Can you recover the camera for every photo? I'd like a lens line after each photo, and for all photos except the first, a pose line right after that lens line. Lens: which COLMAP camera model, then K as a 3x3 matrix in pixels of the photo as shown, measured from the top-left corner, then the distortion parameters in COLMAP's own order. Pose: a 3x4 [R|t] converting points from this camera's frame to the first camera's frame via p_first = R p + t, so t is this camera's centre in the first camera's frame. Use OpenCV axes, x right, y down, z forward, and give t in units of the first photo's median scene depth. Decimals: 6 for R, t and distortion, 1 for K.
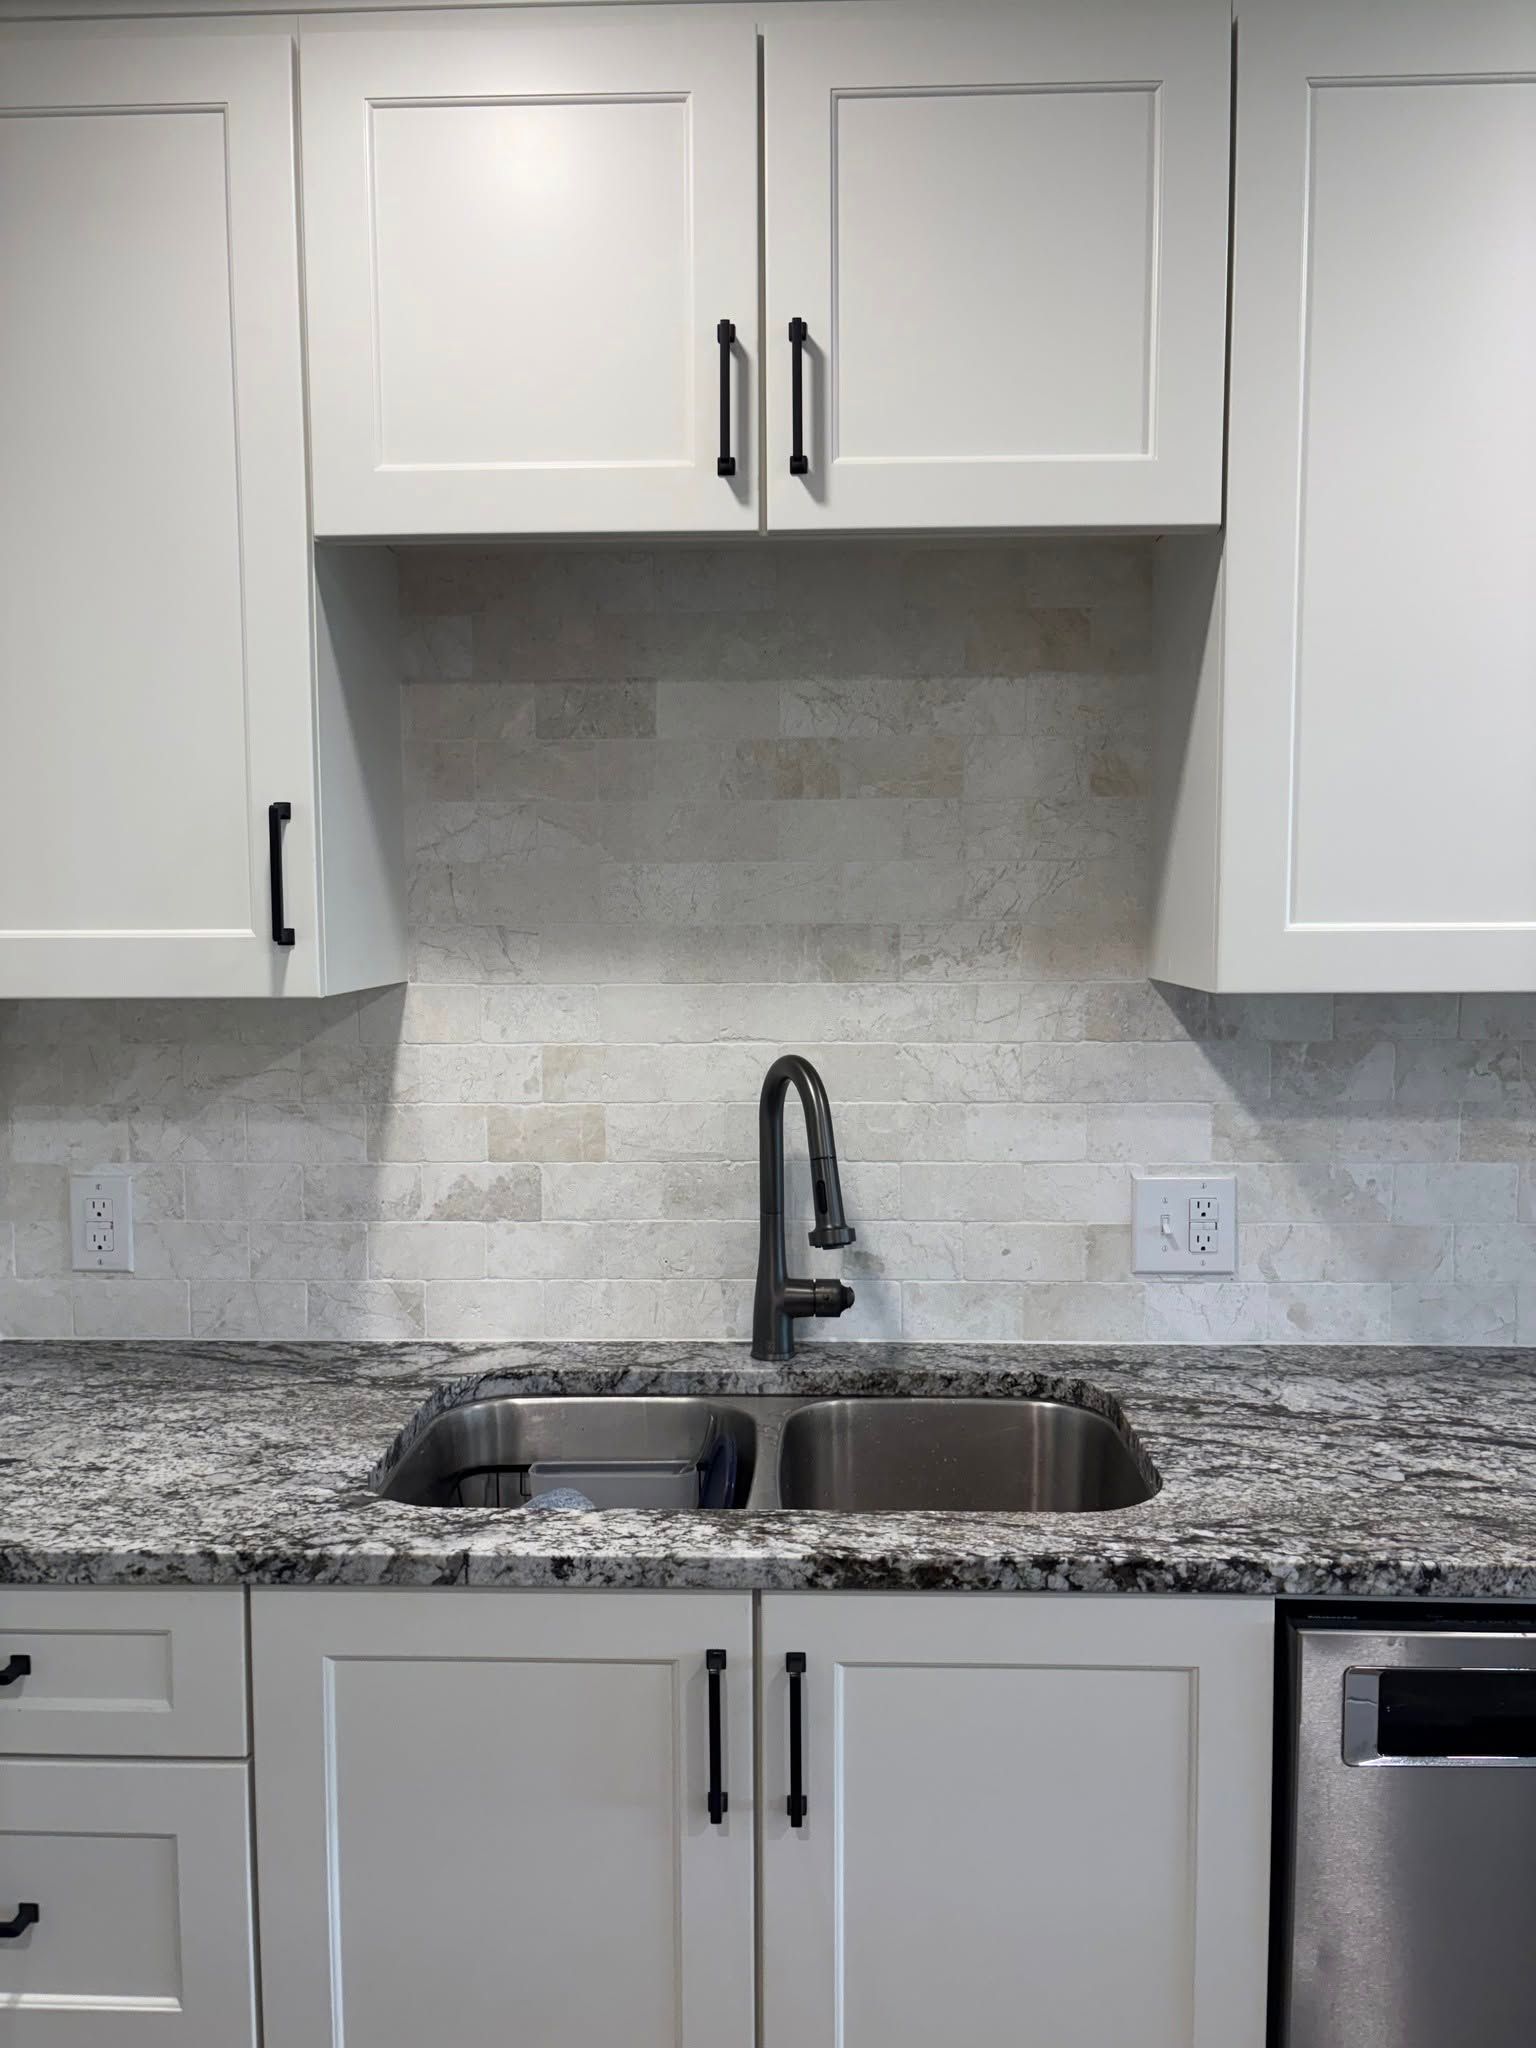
lens RADIAL K [[1561.1, 0, 768.0], [0, 1561.1, 1024.0], [0, 0, 1]] dist [0.057409, -0.042581]
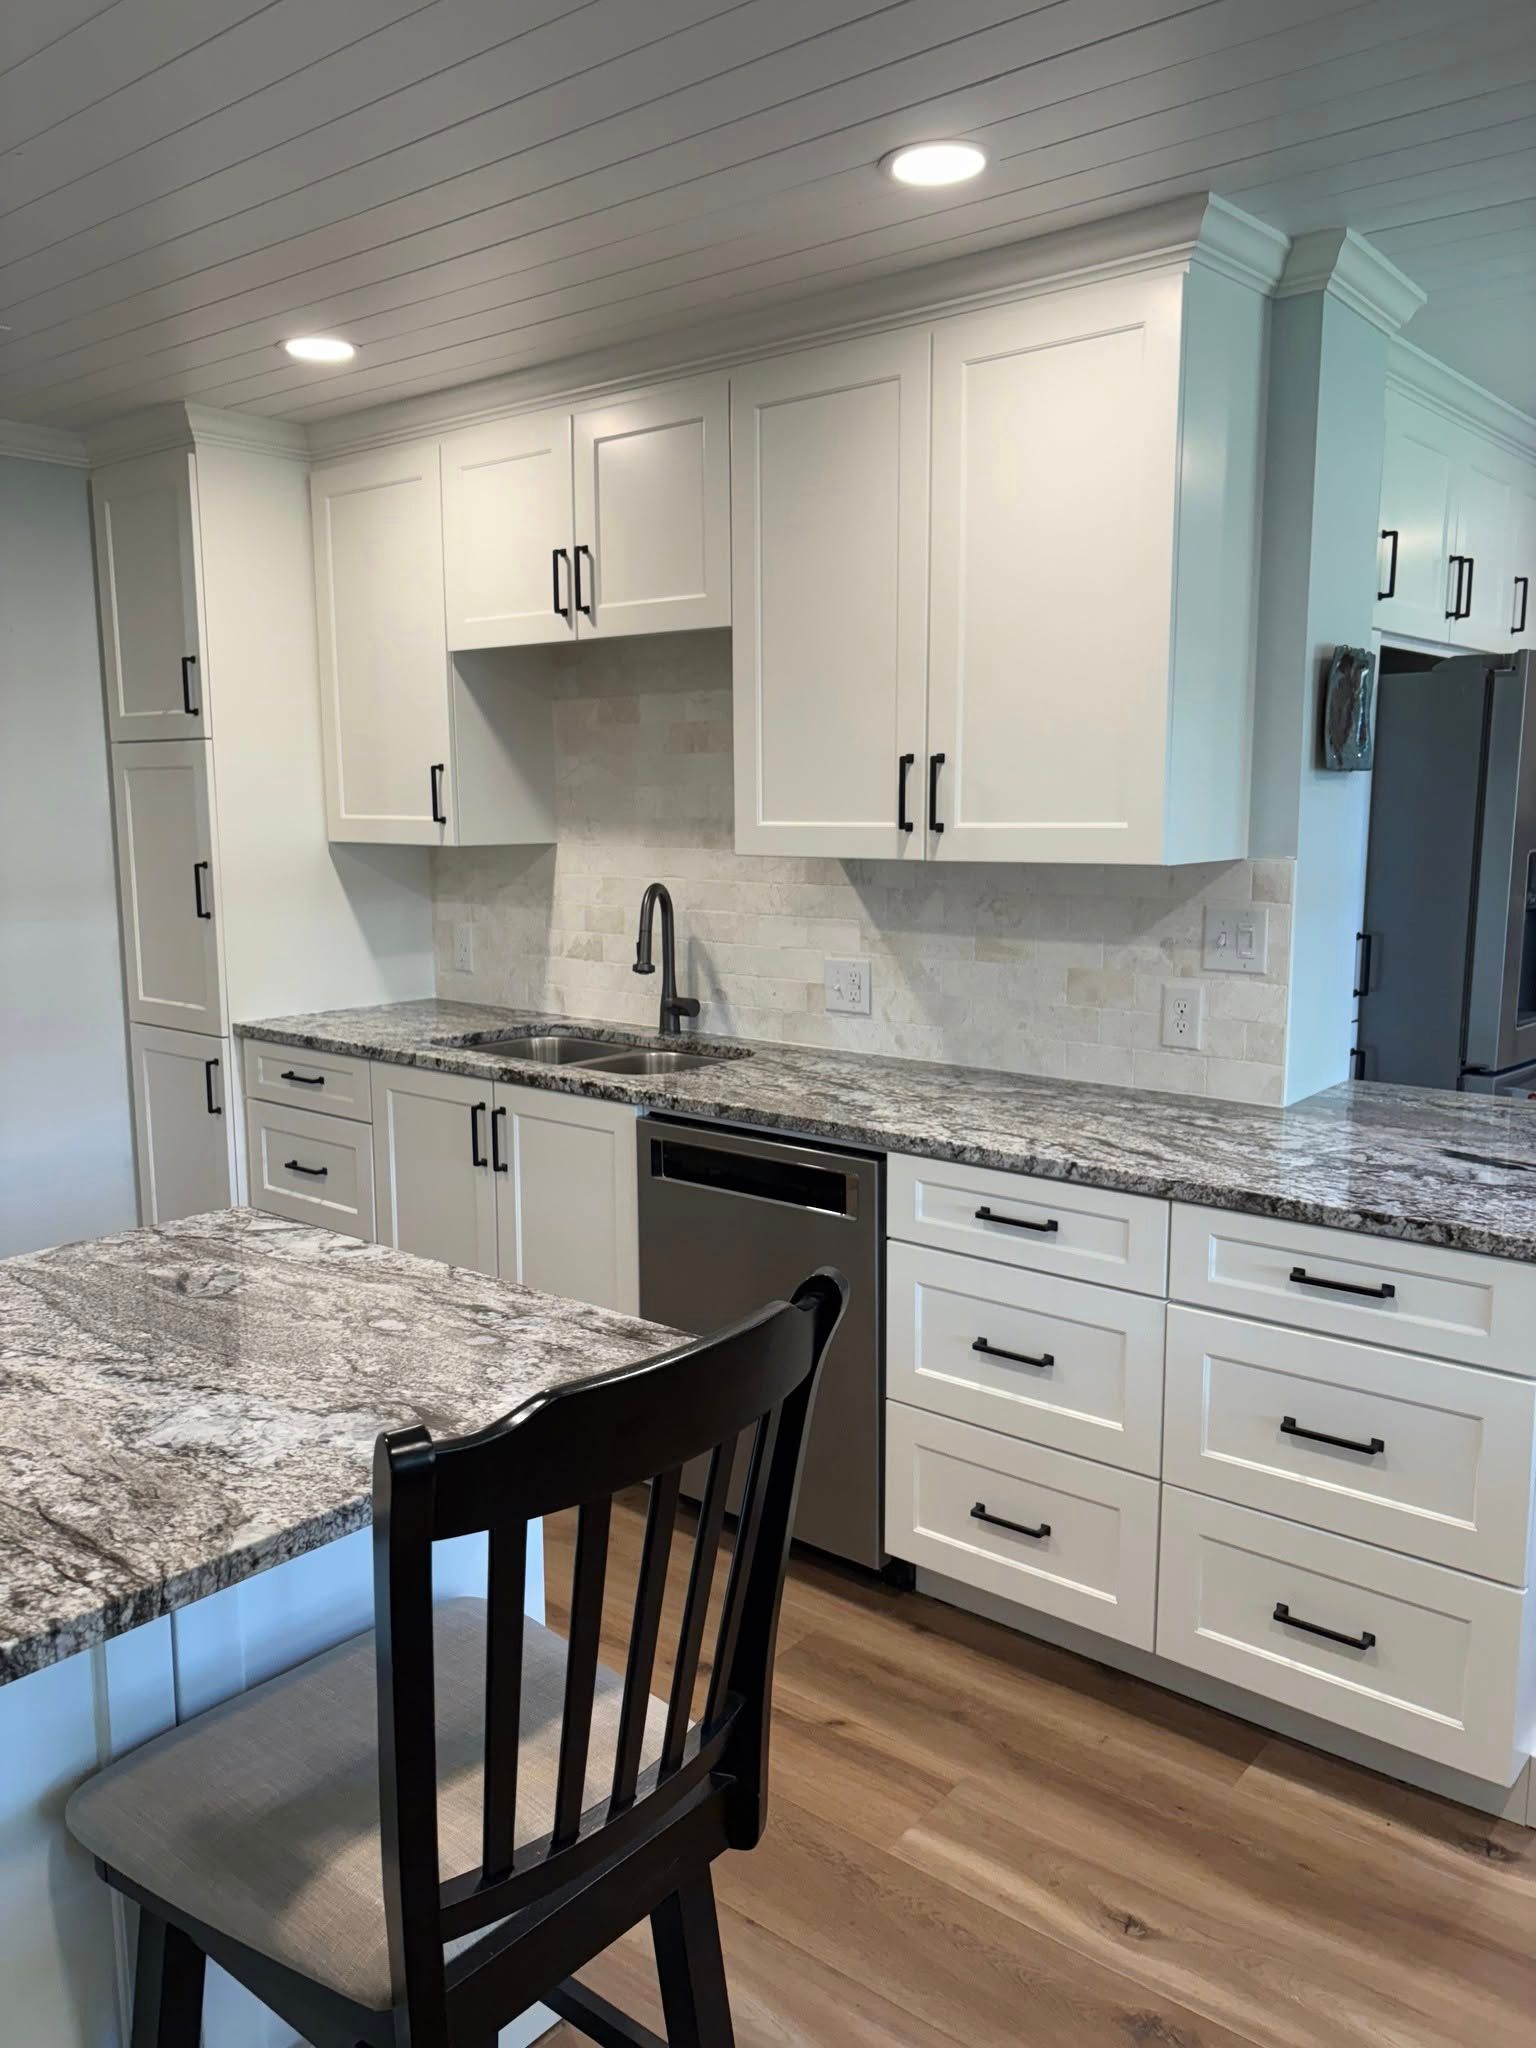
lens RADIAL K [[1576.0, 0, 768.0], [0, 1576.0, 1024.0], [0, 0, 1]] dist [0.140821, -0.000888]
pose [[0.785274, 0.092533, -0.612195, 1.336061], [-0.048803, 0.994943, 0.087785, 0.014631], [0.617223, -0.039059, 0.785818, -0.515288]]
